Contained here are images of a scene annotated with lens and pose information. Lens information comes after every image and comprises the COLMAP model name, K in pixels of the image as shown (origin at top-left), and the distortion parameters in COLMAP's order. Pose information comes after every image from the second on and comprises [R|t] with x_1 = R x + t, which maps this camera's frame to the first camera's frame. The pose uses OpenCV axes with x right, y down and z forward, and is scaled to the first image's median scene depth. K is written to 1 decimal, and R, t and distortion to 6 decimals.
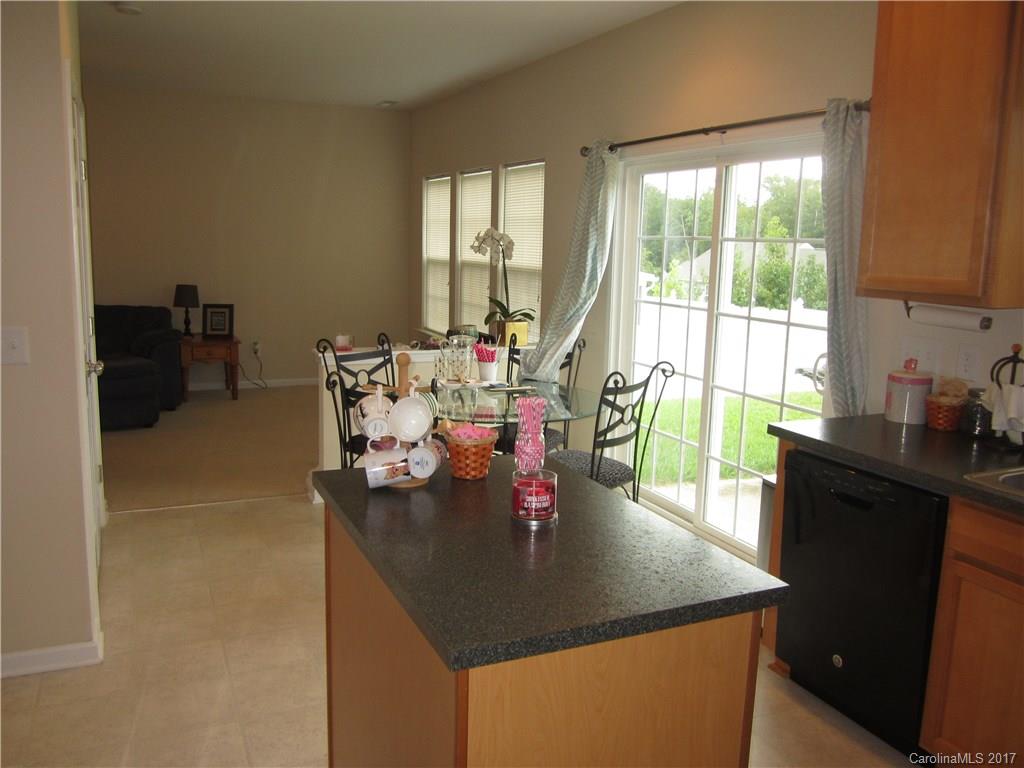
lens RADIAL K [[862.1, 0, 514.2], [0, 862.1, 381.5], [0, 0, 1]] dist [-0.016972, 0.000199]
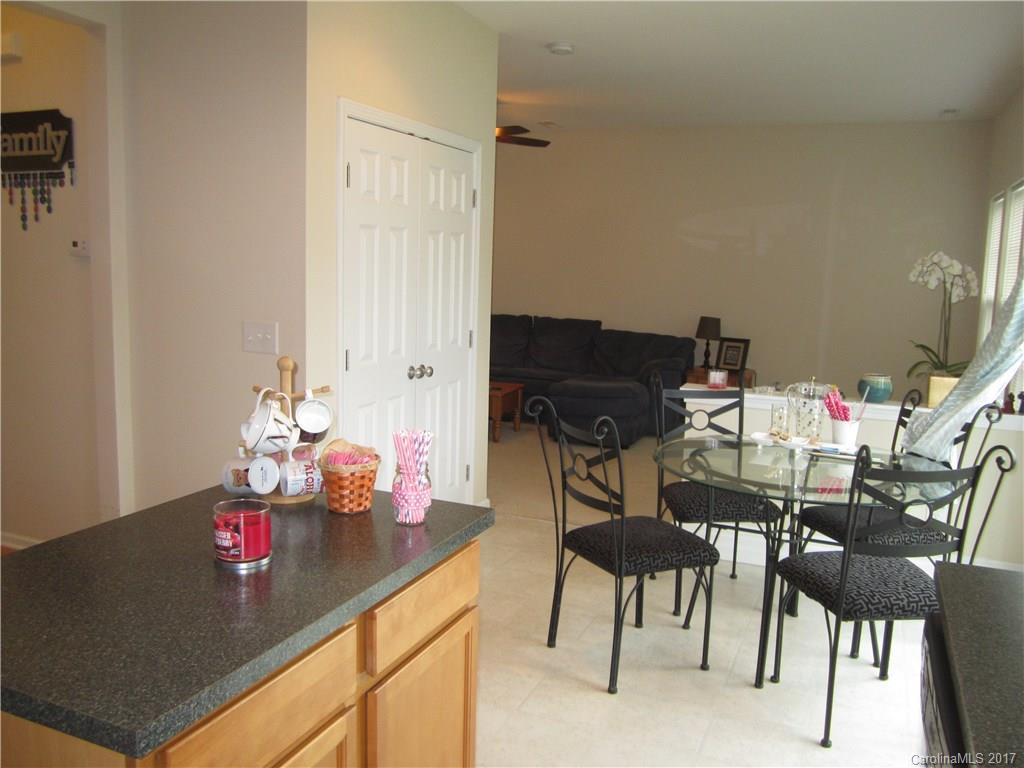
lens RADIAL K [[862.1, 0, 514.2], [0, 862.1, 381.5], [0, 0, 1]] dist [-0.016972, 0.000199]
pose [[0.679537, 0.097848, -0.727087, 0.311434], [-0.136434, 0.990632, 0.005803, -0.020048], [0.720844, 0.095256, 0.686521, 0.239644]]
